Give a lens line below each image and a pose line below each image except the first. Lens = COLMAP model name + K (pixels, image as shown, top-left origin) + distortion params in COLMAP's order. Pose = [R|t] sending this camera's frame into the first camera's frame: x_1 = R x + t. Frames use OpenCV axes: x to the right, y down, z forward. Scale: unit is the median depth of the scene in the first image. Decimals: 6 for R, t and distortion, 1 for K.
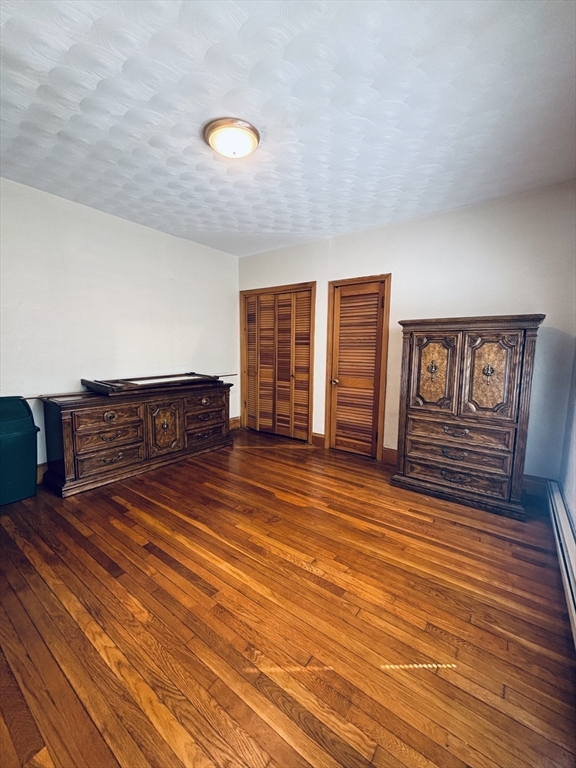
lens RADIAL K [[309.2, 0, 290.0], [0, 309.2, 382.1], [0, 0, 1]] dist [-0.000721, 0.000129]
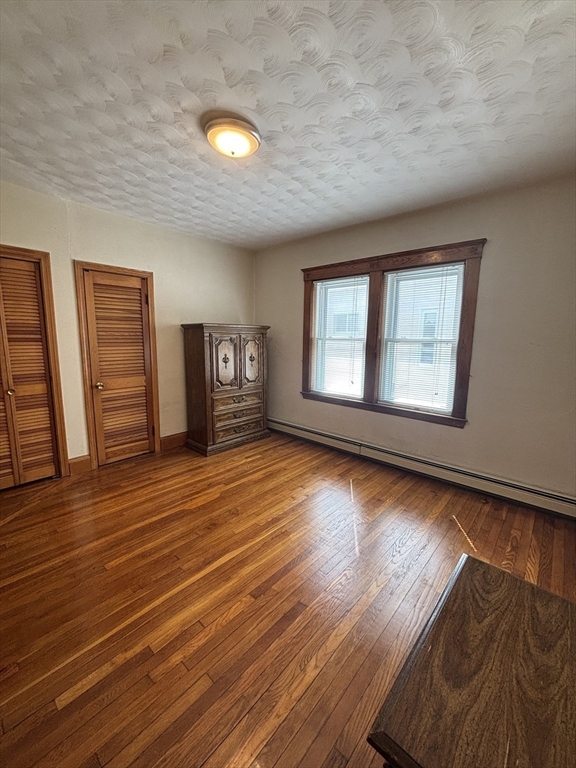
lens RADIAL K [[309.2, 0, 290.0], [0, 309.2, 382.1], [0, 0, 1]] dist [-0.000721, 0.000129]
pose [[0.094096, -0.159888, 0.982640, -0.879390], [0.095526, 0.983915, 0.150948, -0.124248], [-0.990970, 0.079664, 0.107856, 0.561471]]
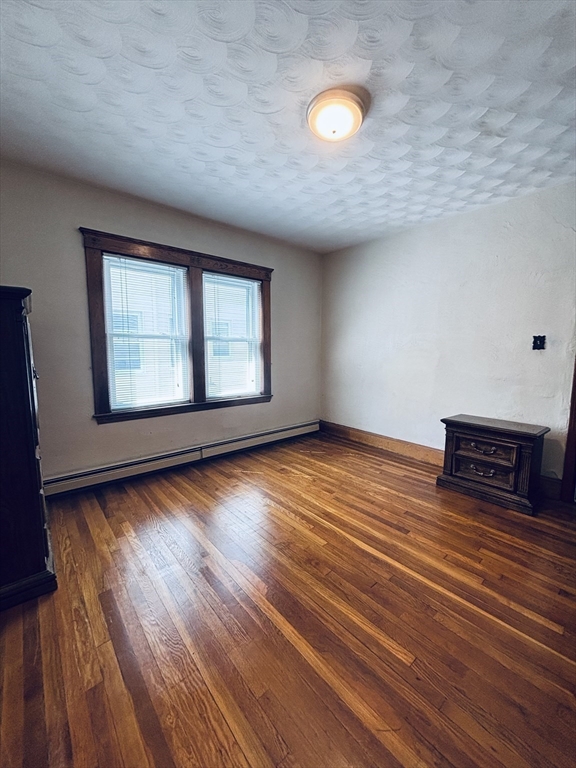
lens RADIAL K [[309.2, 0, 290.0], [0, 309.2, 382.1], [0, 0, 1]] dist [-0.000721, 0.000129]
pose [[-0.974410, -0.041842, 0.220848, -0.207695], [0.007250, 0.976160, 0.216933, -0.160798], [-0.224660, 0.212983, -0.950877, 1.476344]]
